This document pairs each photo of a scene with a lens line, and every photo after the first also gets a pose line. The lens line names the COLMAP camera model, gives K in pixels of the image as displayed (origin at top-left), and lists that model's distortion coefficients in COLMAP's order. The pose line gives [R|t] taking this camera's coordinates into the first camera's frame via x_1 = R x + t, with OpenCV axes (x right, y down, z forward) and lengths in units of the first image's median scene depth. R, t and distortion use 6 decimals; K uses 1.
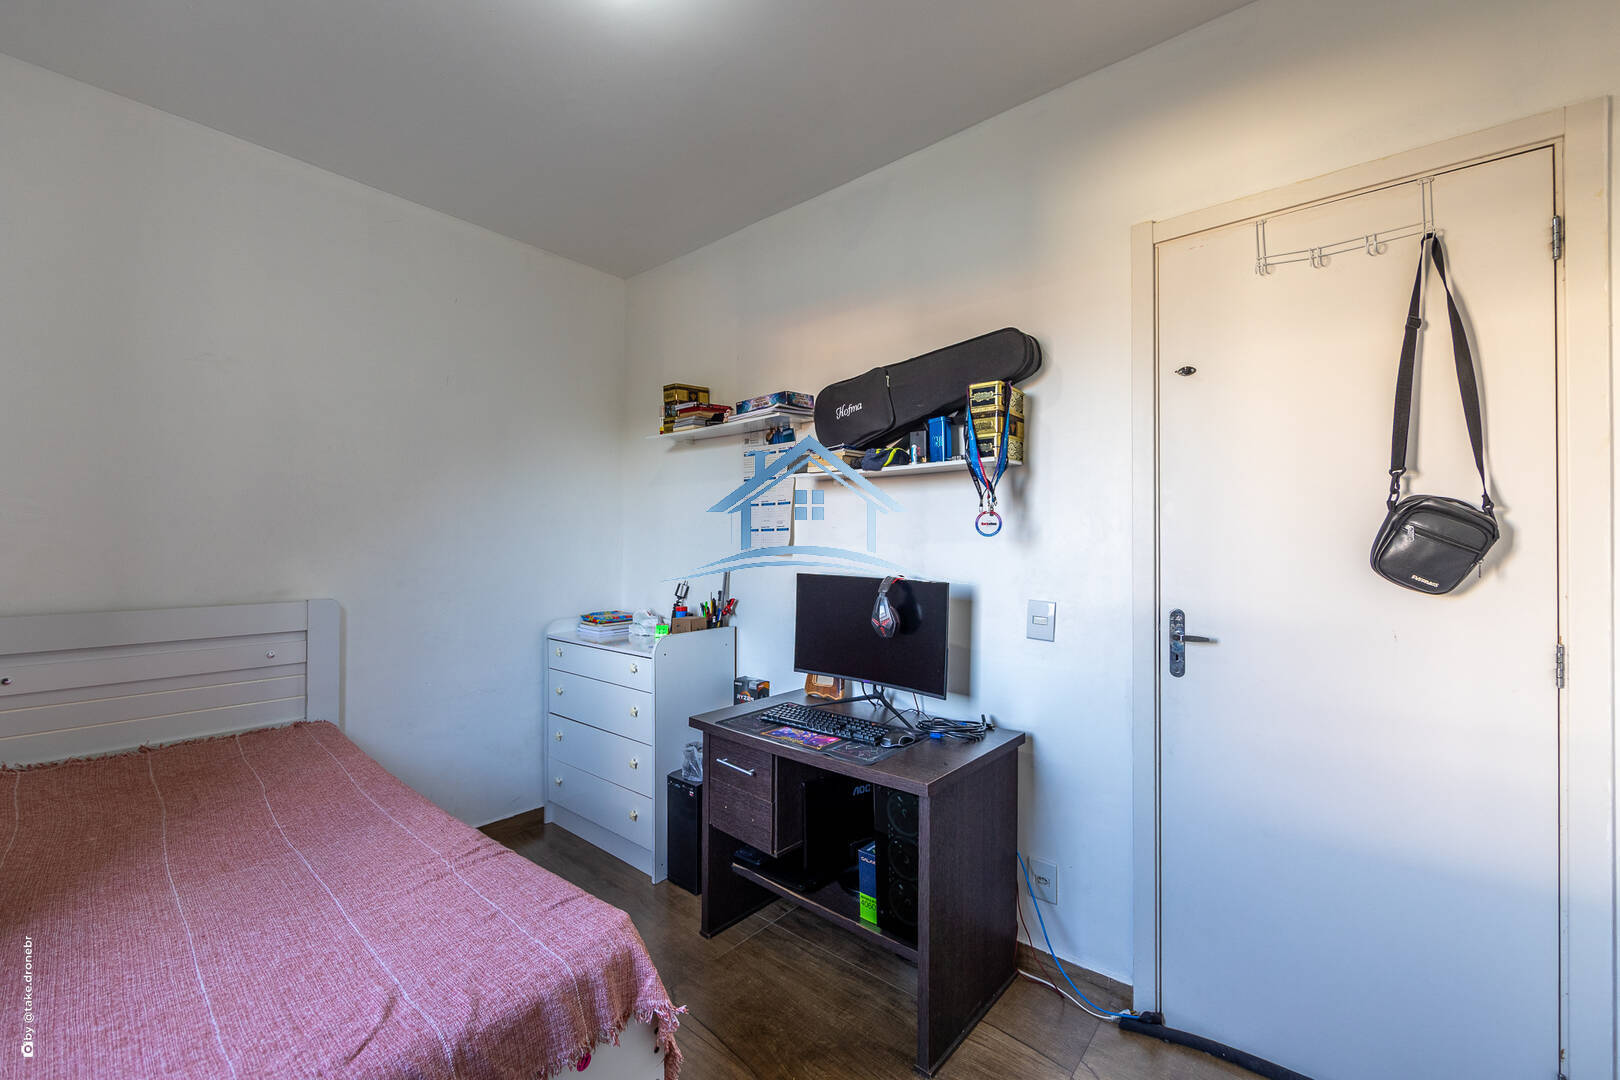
lens RADIAL K [[648.6, 0, 817.4], [0, 648.6, 536.1], [0, 0, 1]] dist [-0.002044, -0.000121]
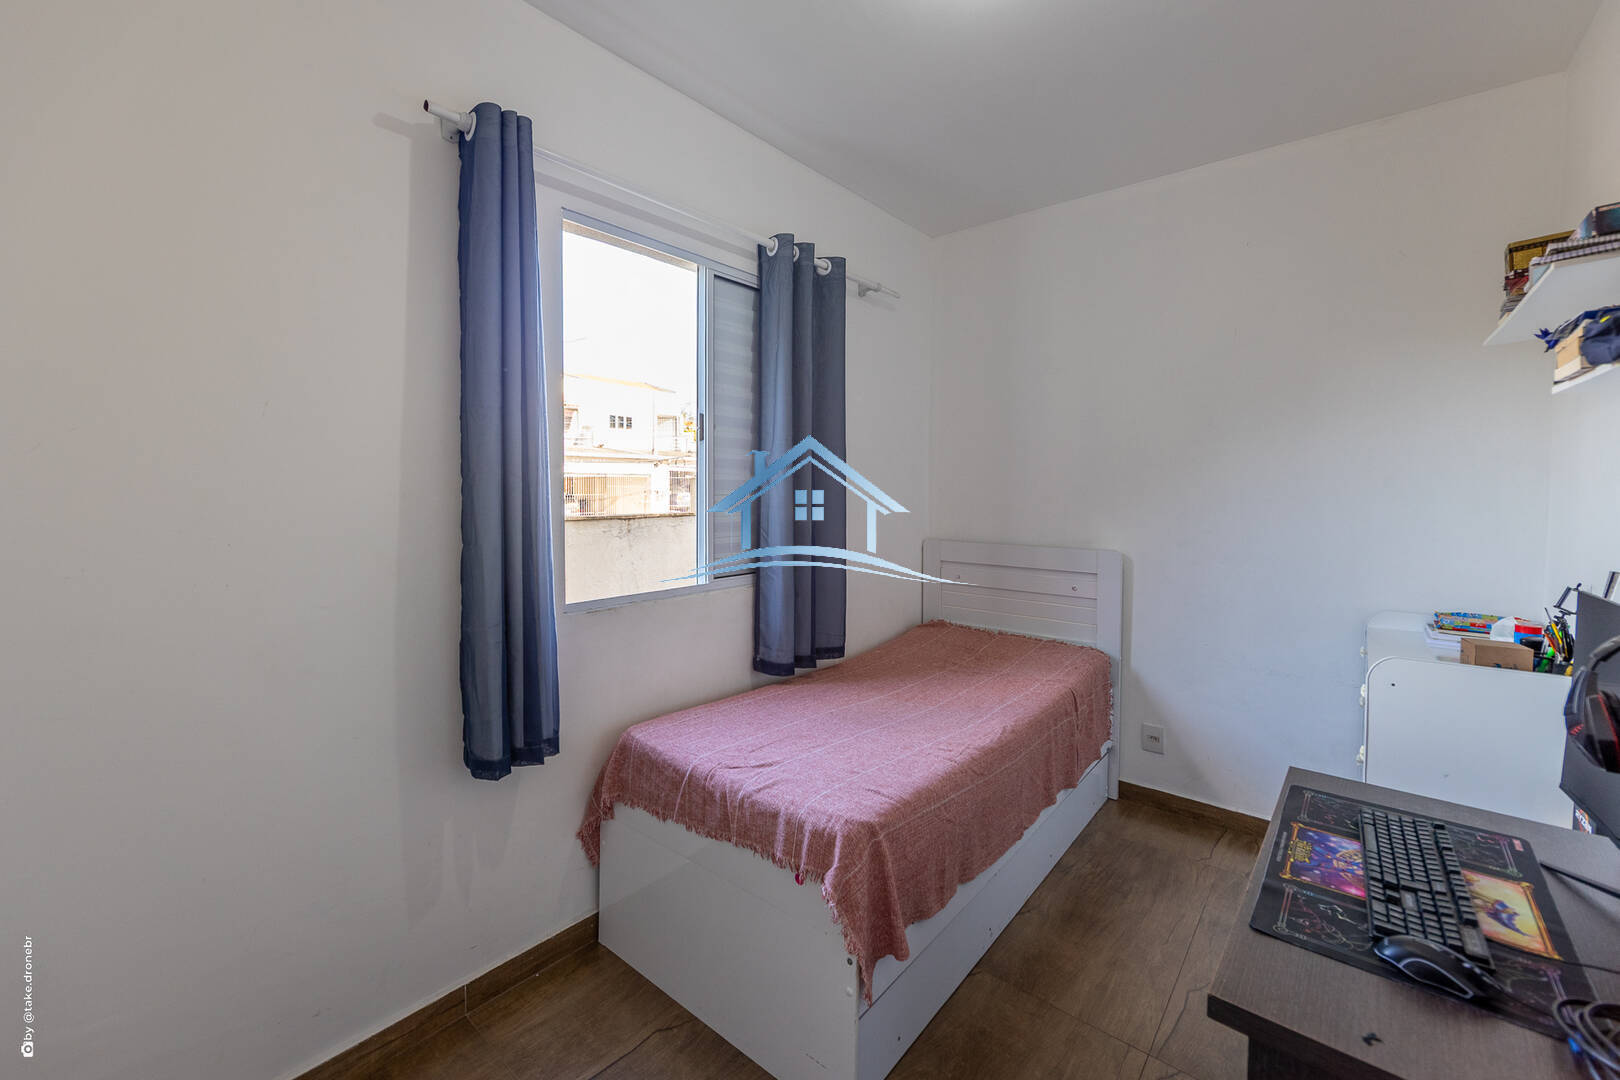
lens RADIAL K [[648.7, 0, 805.8], [0, 648.7, 500.9], [0, 0, 1]] dist [-0.008915, -0.000311]
pose [[-0.015345, 0.014263, -0.999781, 0.556264], [0.006609, 0.999878, 0.014163, -0.018217], [0.999860, -0.006390, -0.015438, 0.560367]]
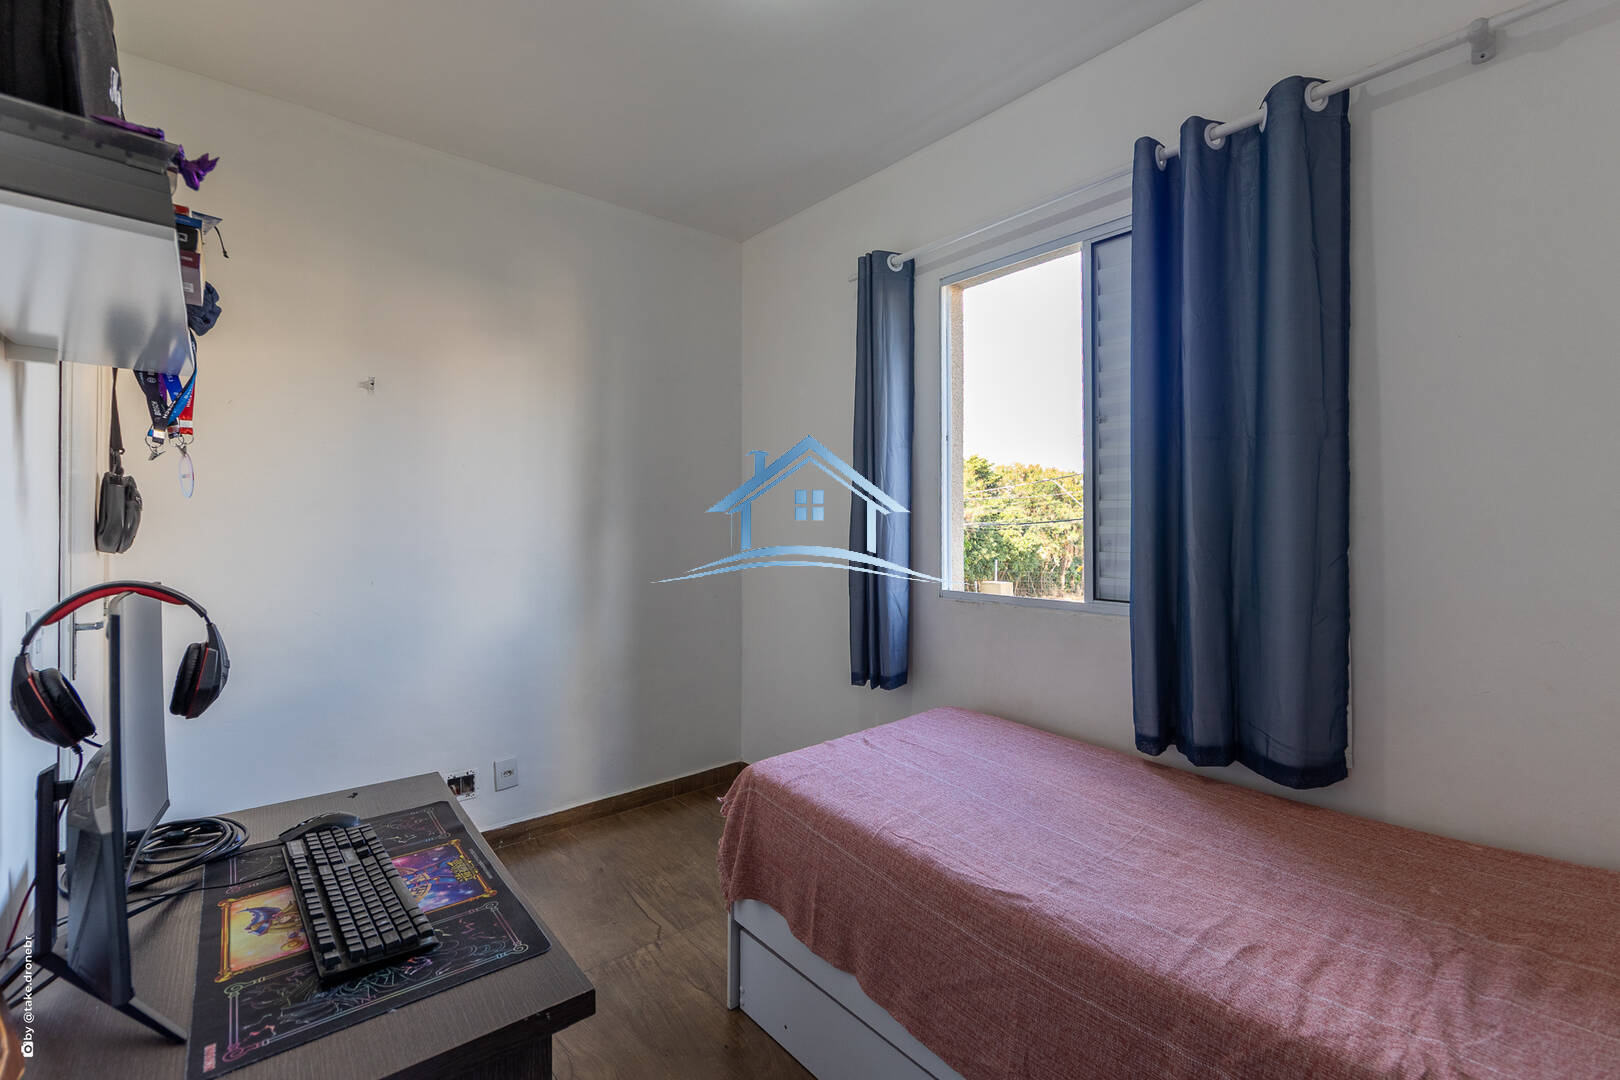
lens RADIAL K [[690.1, 0, 839.5], [0, 690.1, 515.2], [0, 0, 1]] dist [-0.003006, -0.000238]
pose [[-0.989285, -0.001595, 0.145986, -0.435762], [-0.003666, 0.999896, -0.013917, 0.026533], [-0.145949, -0.014303, -0.989189, 1.534556]]
